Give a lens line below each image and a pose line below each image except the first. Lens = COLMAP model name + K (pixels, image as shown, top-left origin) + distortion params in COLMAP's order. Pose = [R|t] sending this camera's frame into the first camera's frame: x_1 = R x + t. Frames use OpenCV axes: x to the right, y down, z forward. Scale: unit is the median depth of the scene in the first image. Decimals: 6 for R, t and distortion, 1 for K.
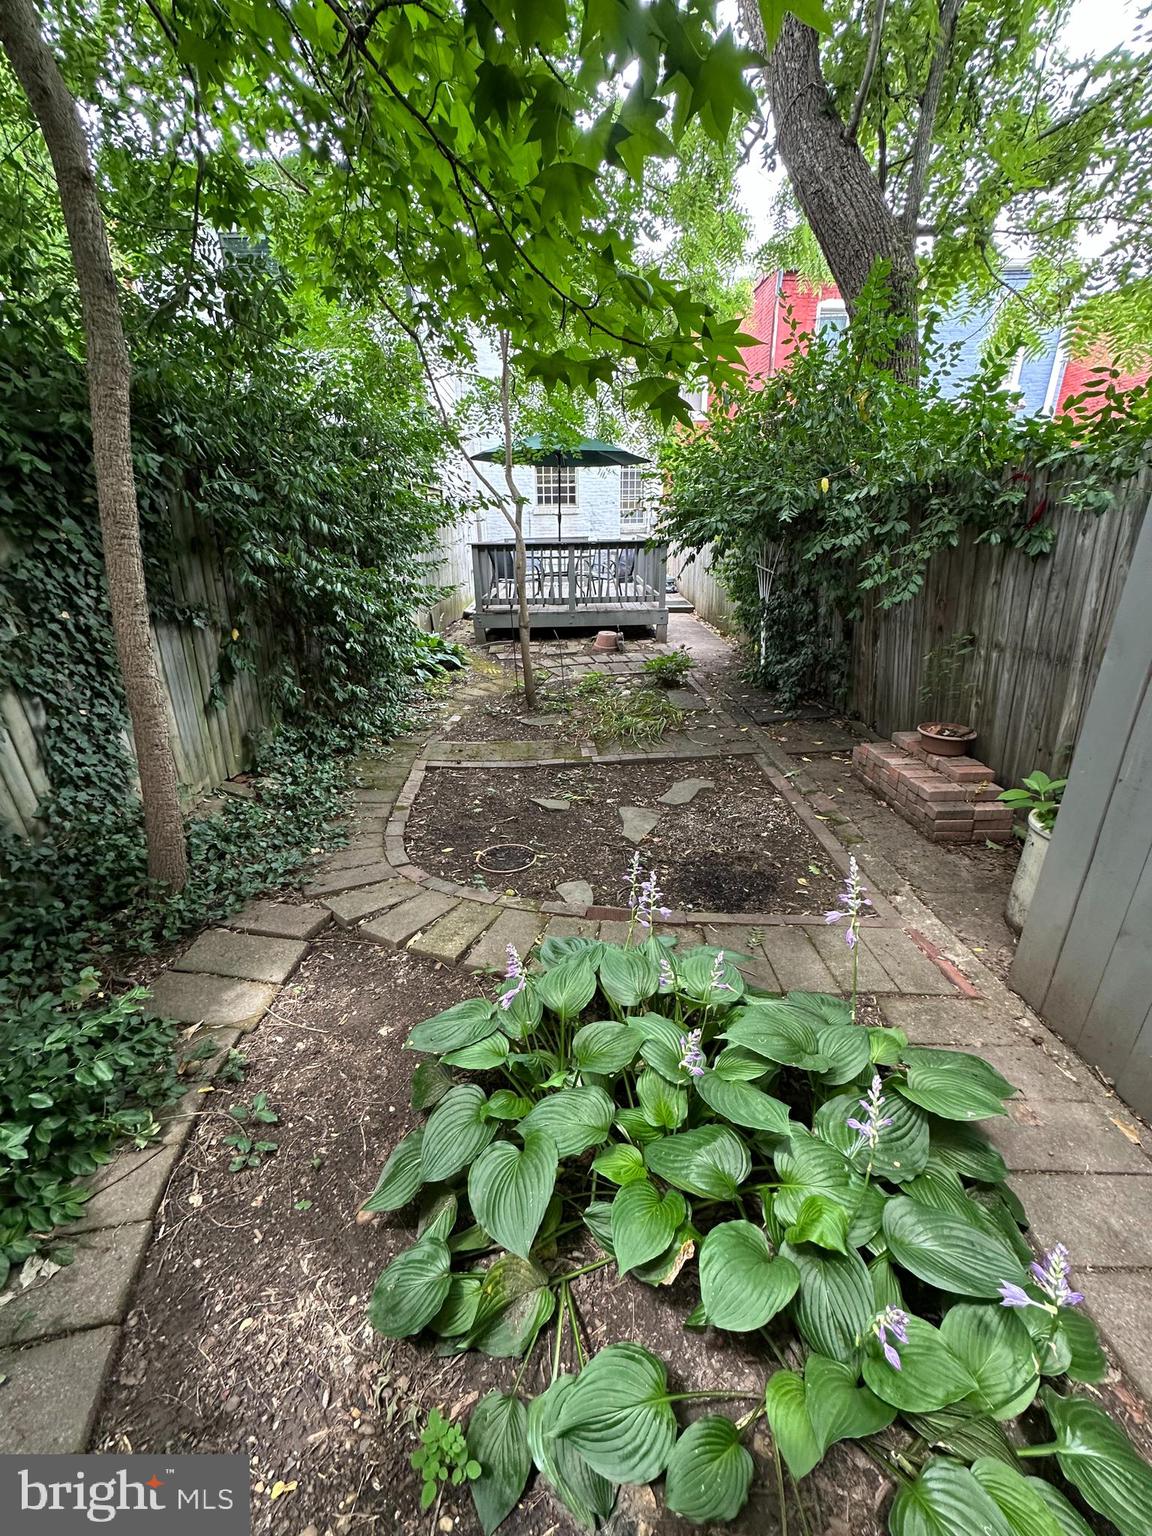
lens RADIAL K [[612.6, 0, 576.0], [0, 612.6, 768.0], [0, 0, 1]] dist [-0.000901, -0.000236]
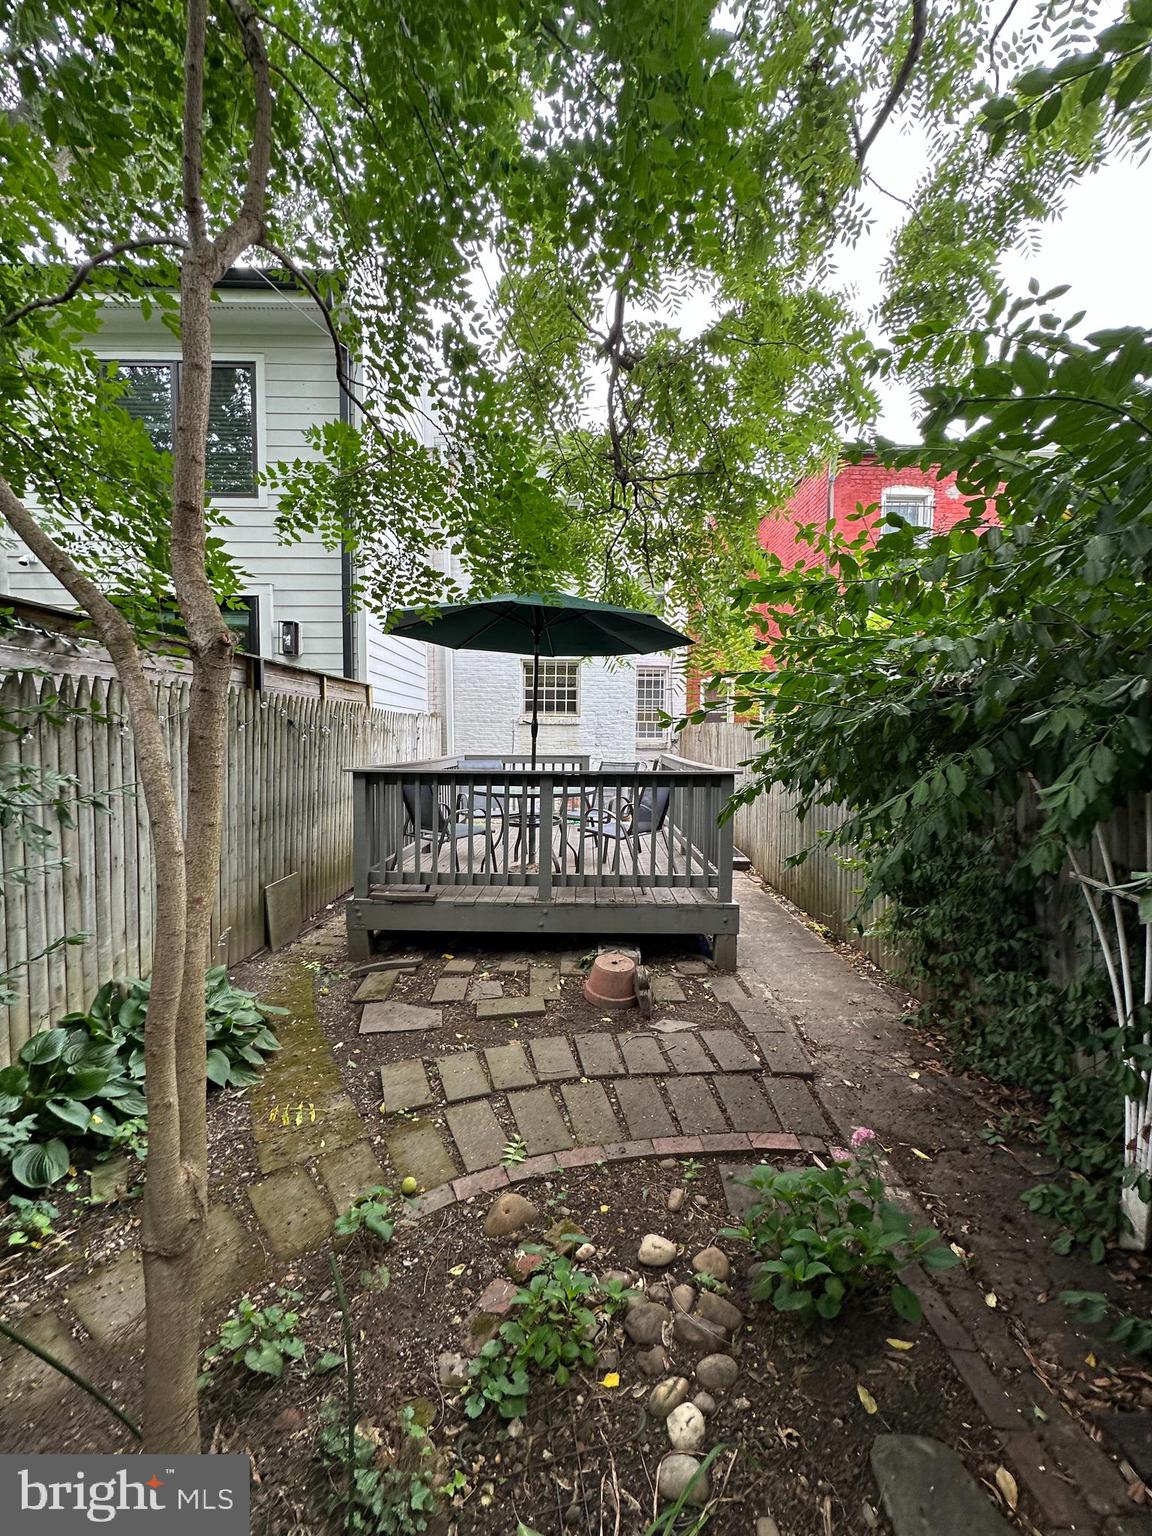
lens RADIAL K [[612.6, 0, 576.0], [0, 612.6, 768.0], [0, 0, 1]] dist [-0.000901, -0.000236]
pose [[0.999403, 0.026471, -0.022216, 0.026874], [-0.032201, 0.946655, -0.320636, -0.196127], [0.012543, 0.321160, 0.946942, 0.483780]]
